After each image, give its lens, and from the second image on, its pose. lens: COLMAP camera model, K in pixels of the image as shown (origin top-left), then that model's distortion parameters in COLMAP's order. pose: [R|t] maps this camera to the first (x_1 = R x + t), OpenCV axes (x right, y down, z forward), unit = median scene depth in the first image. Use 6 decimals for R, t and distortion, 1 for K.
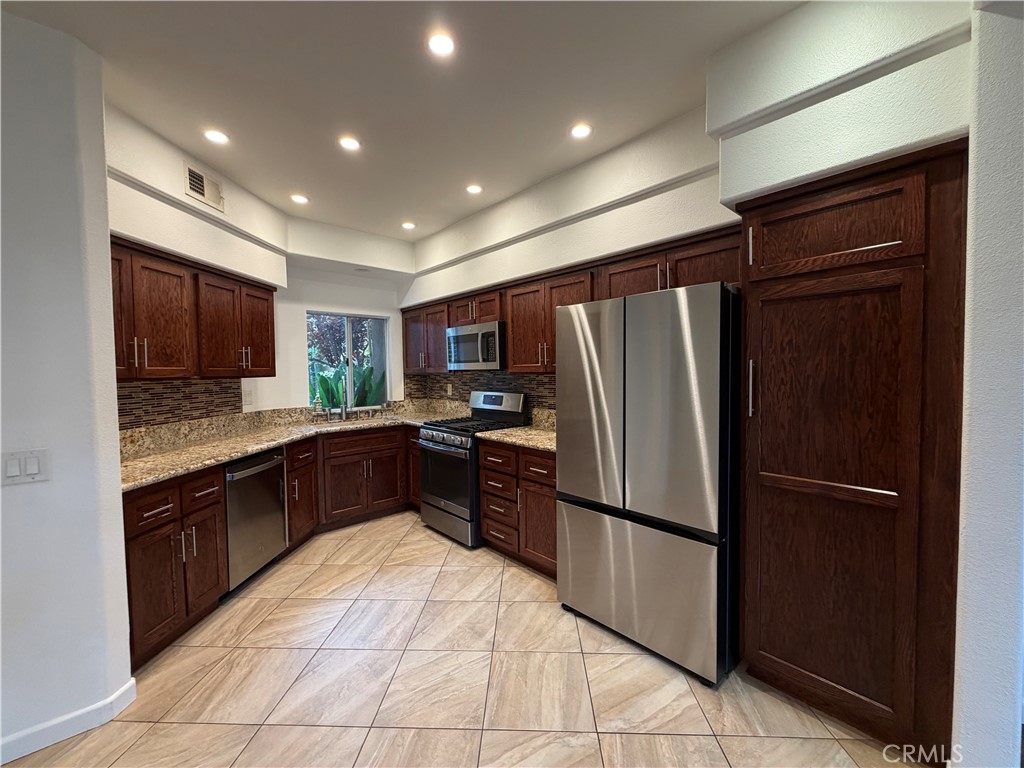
lens RADIAL K [[407.8, 0, 515.6], [0, 407.8, 386.6], [0, 0, 1]] dist [0.000468, 0.001569]
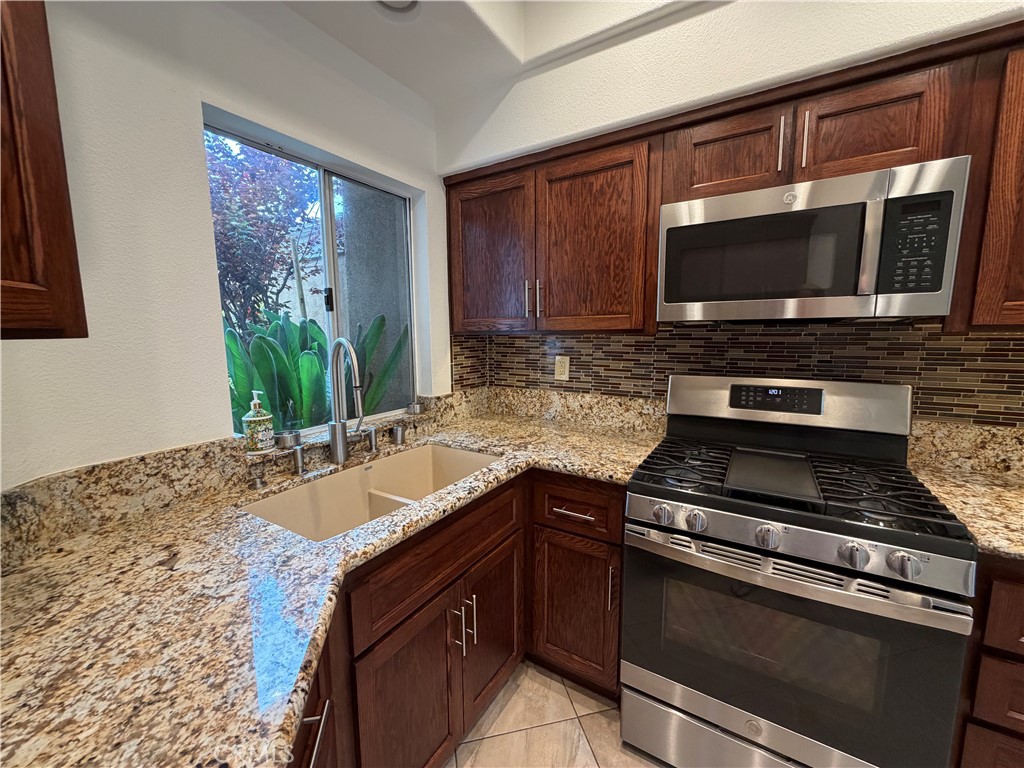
lens RADIAL K [[407.8, 0, 514.3], [0, 407.8, 385.3], [0, 0, 1]] dist [0.000468, 0.001569]
pose [[0.963234, -0.028307, 0.267169, -0.527890], [0.006513, 0.996602, 0.082111, -0.018311], [-0.268586, -0.077352, 0.960145, 0.898081]]
